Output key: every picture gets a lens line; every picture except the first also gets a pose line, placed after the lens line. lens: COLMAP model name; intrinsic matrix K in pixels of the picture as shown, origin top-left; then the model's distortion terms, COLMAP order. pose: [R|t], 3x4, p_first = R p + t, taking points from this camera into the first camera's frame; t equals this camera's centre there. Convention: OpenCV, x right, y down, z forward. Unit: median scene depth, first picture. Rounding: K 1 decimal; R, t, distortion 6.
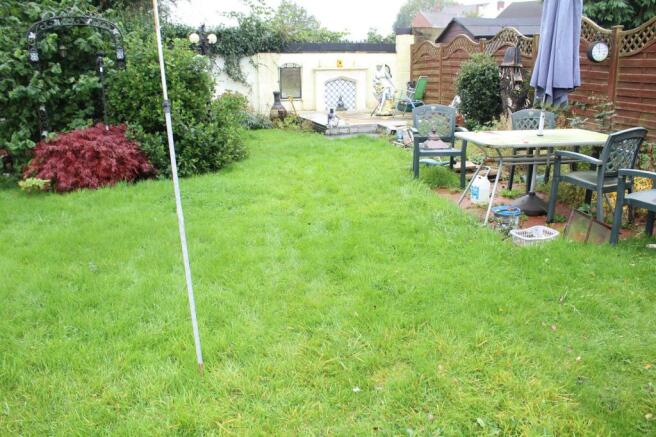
lens RADIAL K [[552.0, 0, 328.0], [0, 552.0, 218.5], [0, 0, 1]] dist [-0.166564, 0.133260]
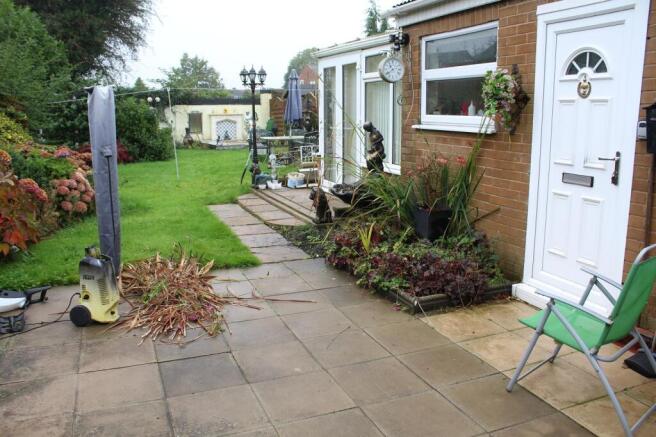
lens RADIAL K [[552.0, 0, 328.0], [0, 552.0, 218.5], [0, 0, 1]] dist [-0.166564, 0.133260]
pose [[0.984702, -0.024988, 0.172446, 0.036258], [0.038948, 0.996188, -0.078049, 0.190221], [-0.169838, 0.083572, 0.981922, -0.683241]]
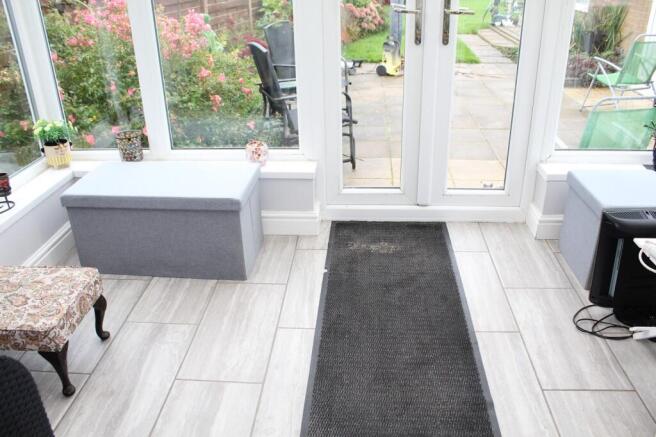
lens RADIAL K [[552.0, 0, 328.0], [0, 552.0, 218.5], [0, 0, 1]] dist [-0.166564, 0.133260]
pose [[0.961412, 0.107855, -0.253090, 0.097993], [-0.061215, 0.980752, 0.185416, 0.355586], [0.268216, -0.162768, 0.949508, -1.321858]]
